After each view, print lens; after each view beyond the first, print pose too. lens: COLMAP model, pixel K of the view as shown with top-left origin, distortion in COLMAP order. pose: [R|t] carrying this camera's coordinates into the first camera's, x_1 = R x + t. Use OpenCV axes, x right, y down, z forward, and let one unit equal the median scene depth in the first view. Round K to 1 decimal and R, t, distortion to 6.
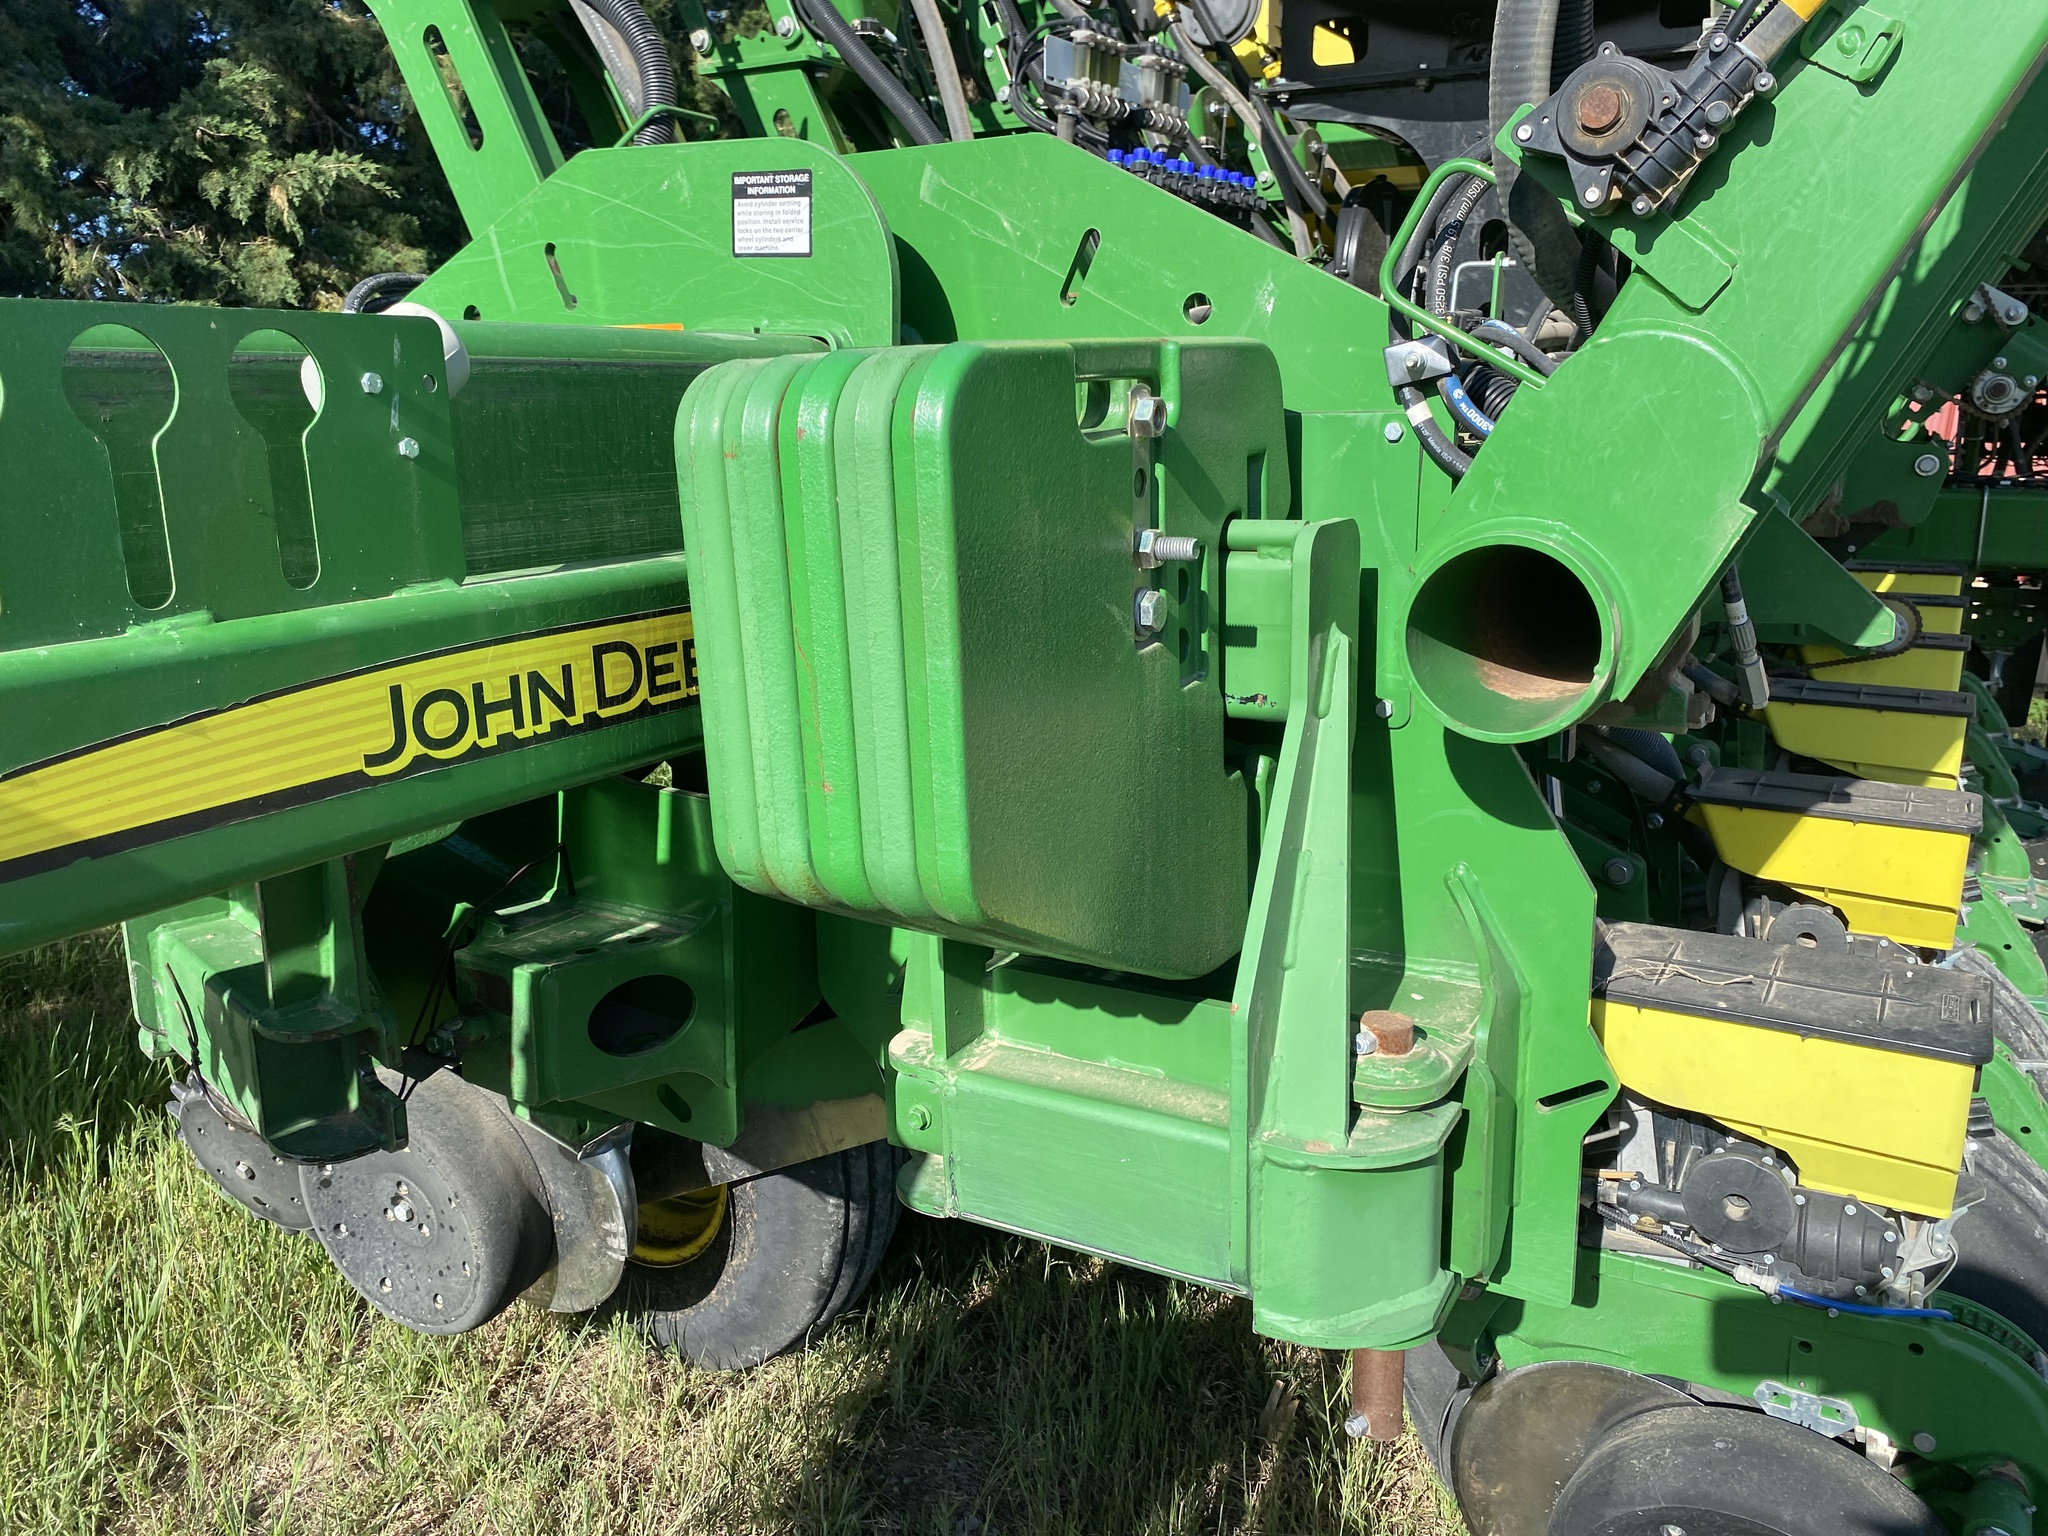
lens RADIAL K [[1590.2, 0, 1036.1], [0, 1590.2, 768.7], [0, 0, 1]] dist [0.051130, -0.051788]
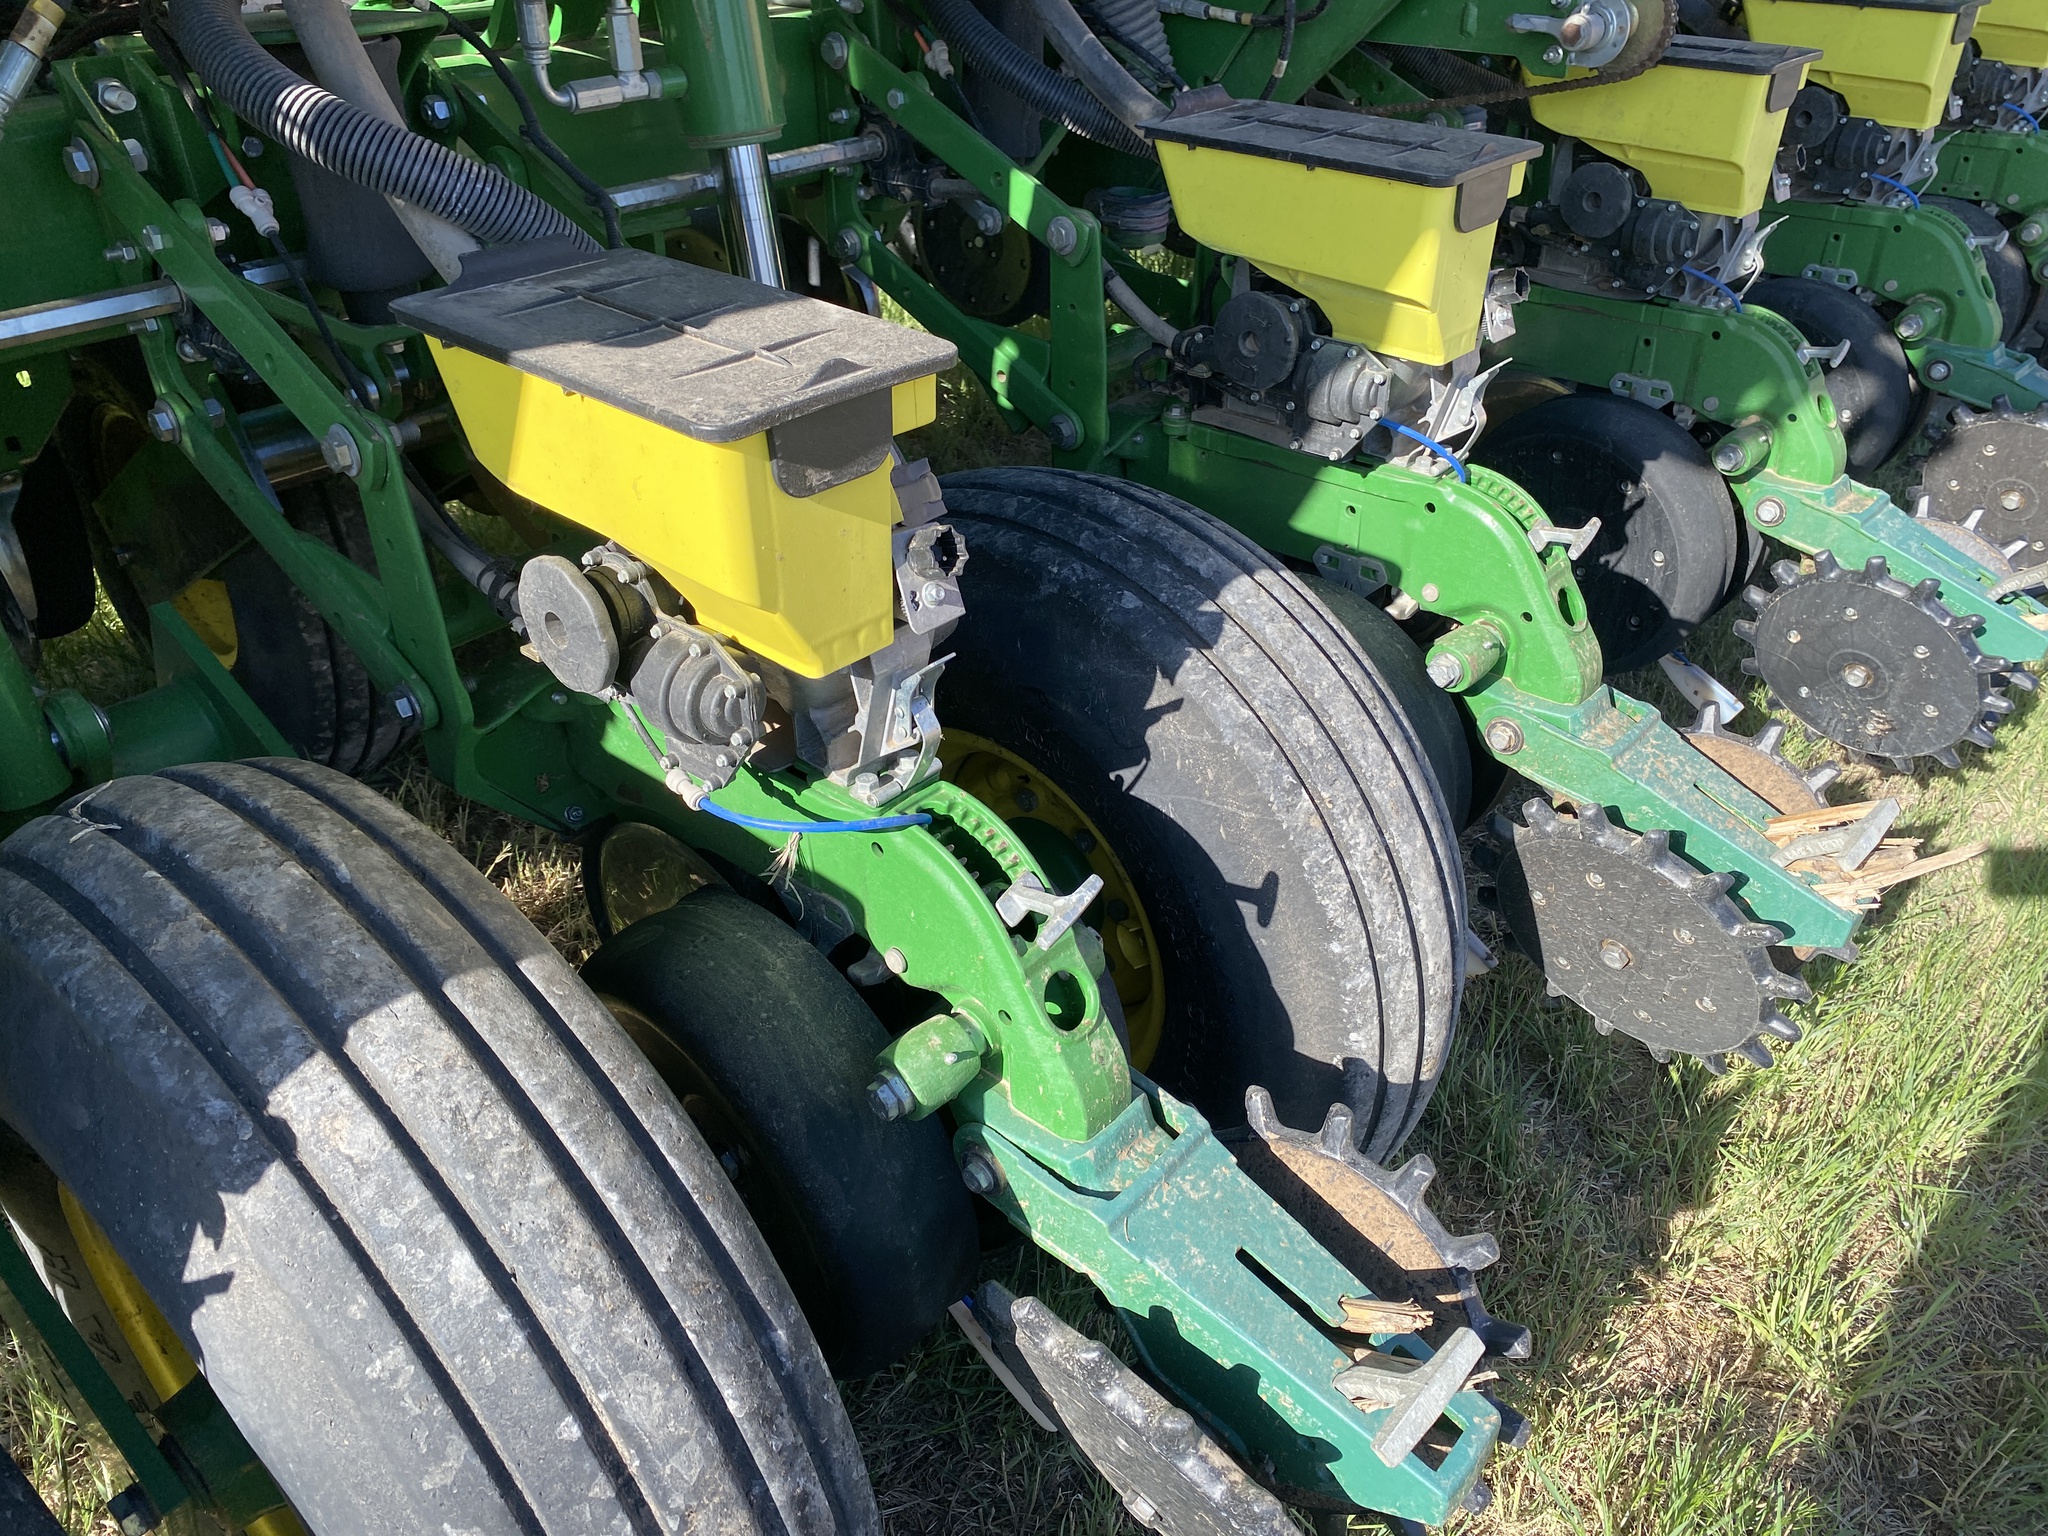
lens RADIAL K [[1590.2, 0, 1028.5], [0, 1590.2, 771.7], [0, 0, 1]] dist [0.051130, -0.051788]
pose [[0.980503, 0.116803, -0.158025, 0.542203], [-0.059122, 0.942259, 0.329624, -0.017136], [0.187402, -0.313854, 0.930793, 0.422747]]
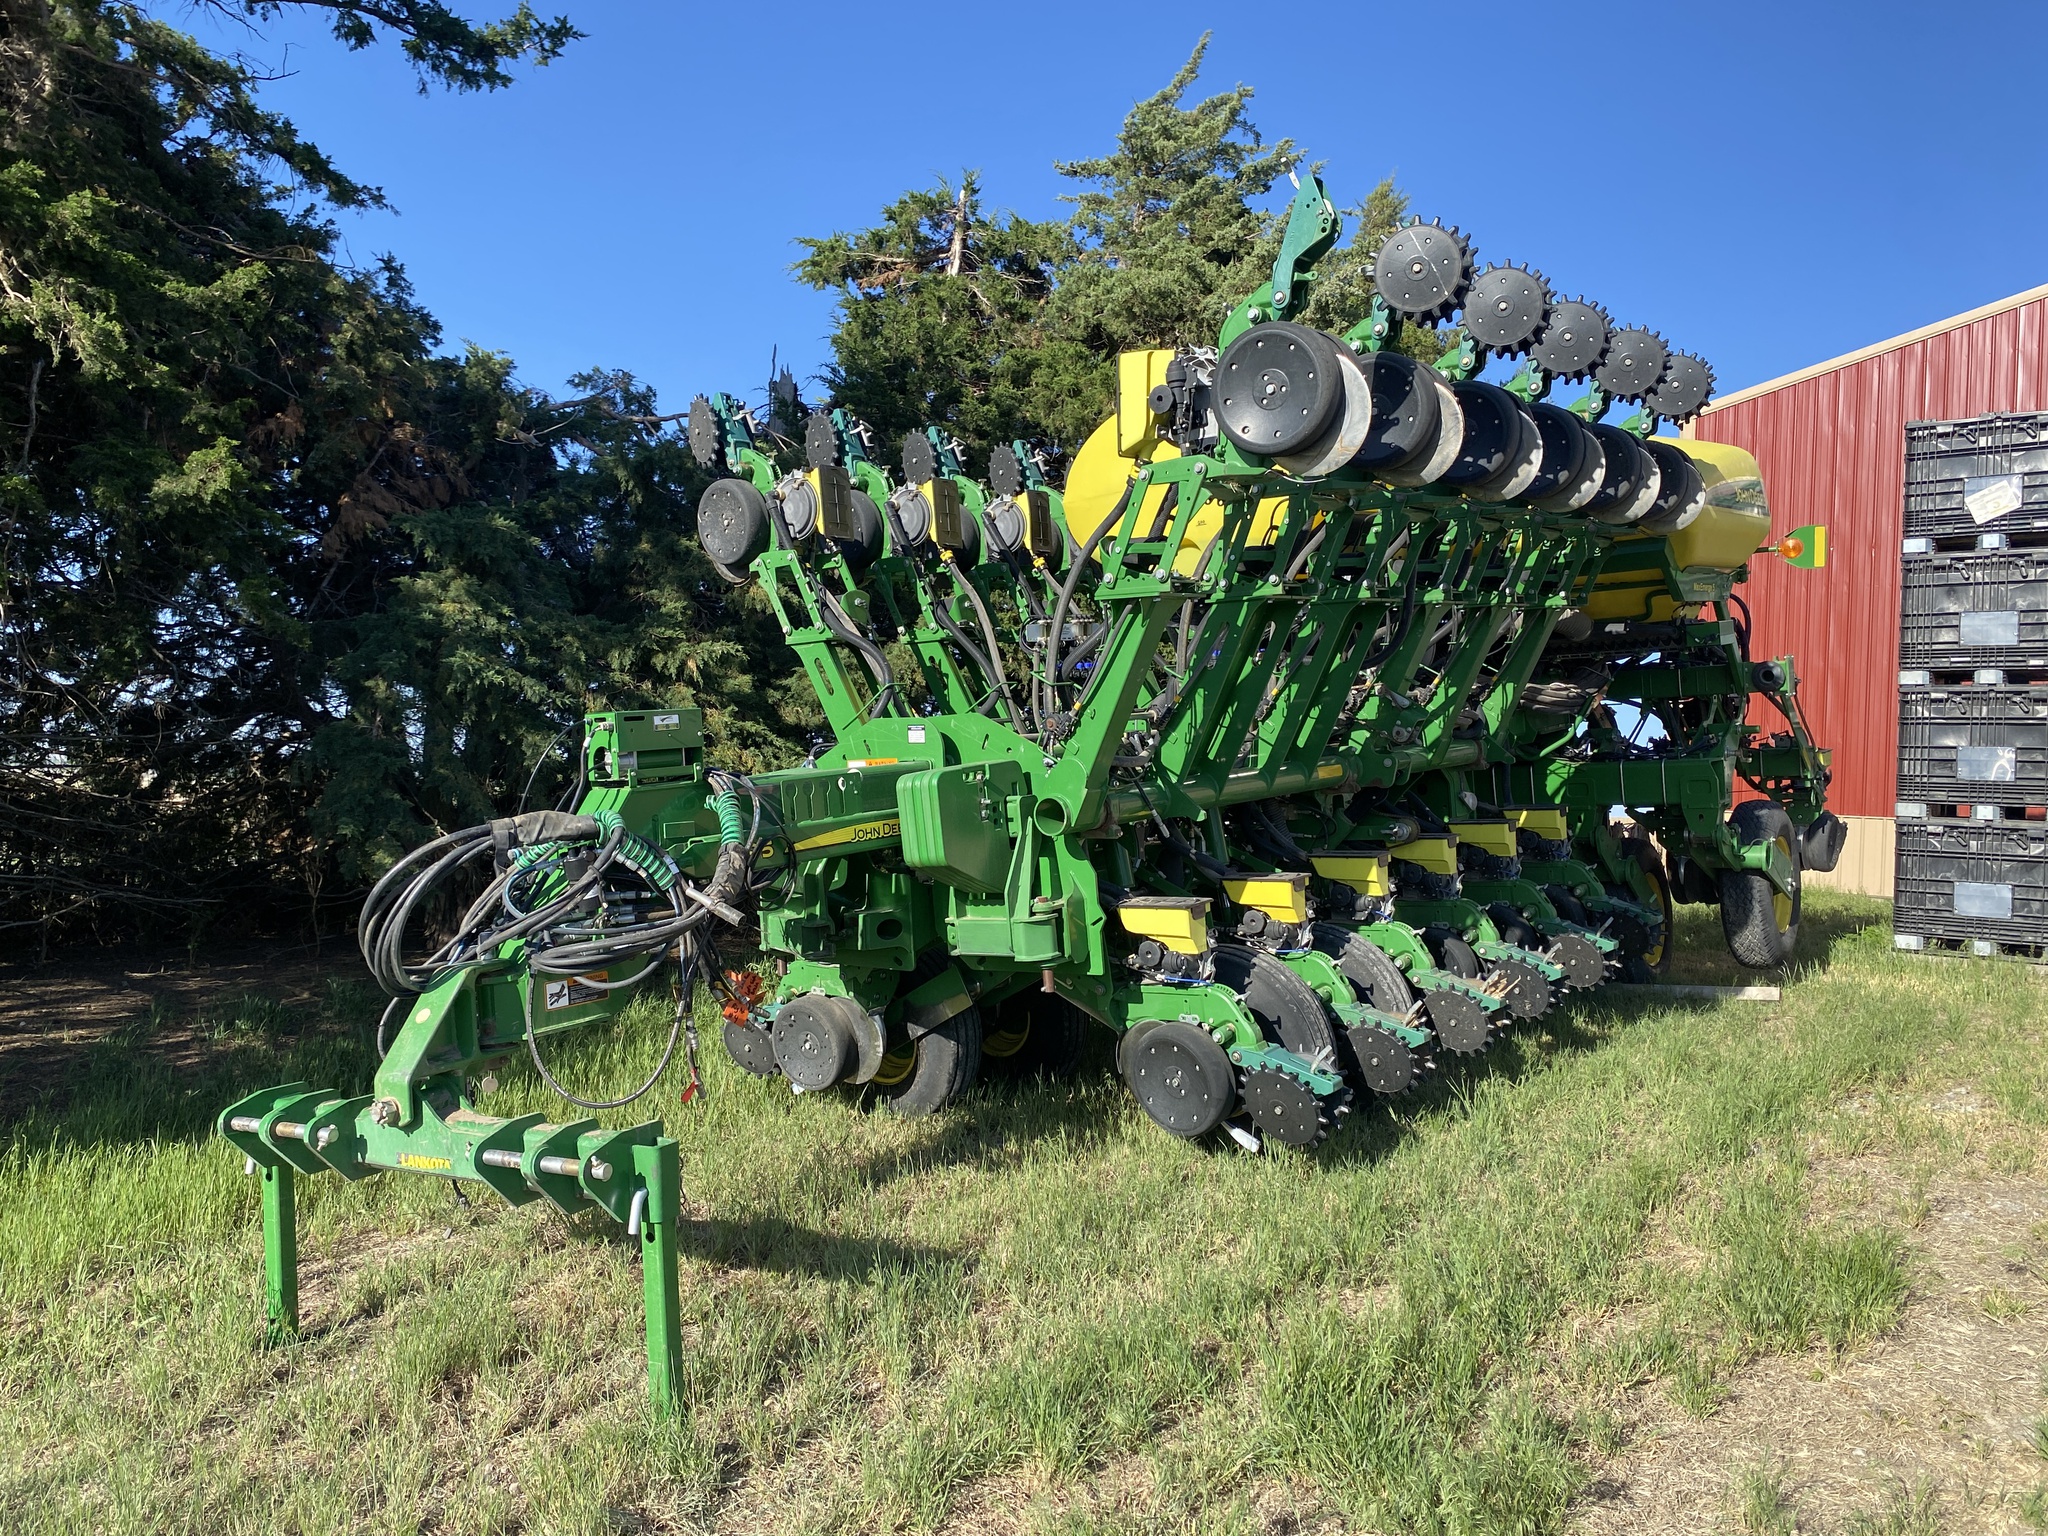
lens RADIAL K [[1590.2, 0, 1022.8], [0, 1590.2, 764.2], [0, 0, 1]] dist [0.051130, -0.051788]
pose [[0.989528, -0.057120, -0.132558, 0.356132], [0.030934, 0.980951, -0.191778, 0.296795], [0.140988, 0.185670, 0.972445, -1.627844]]
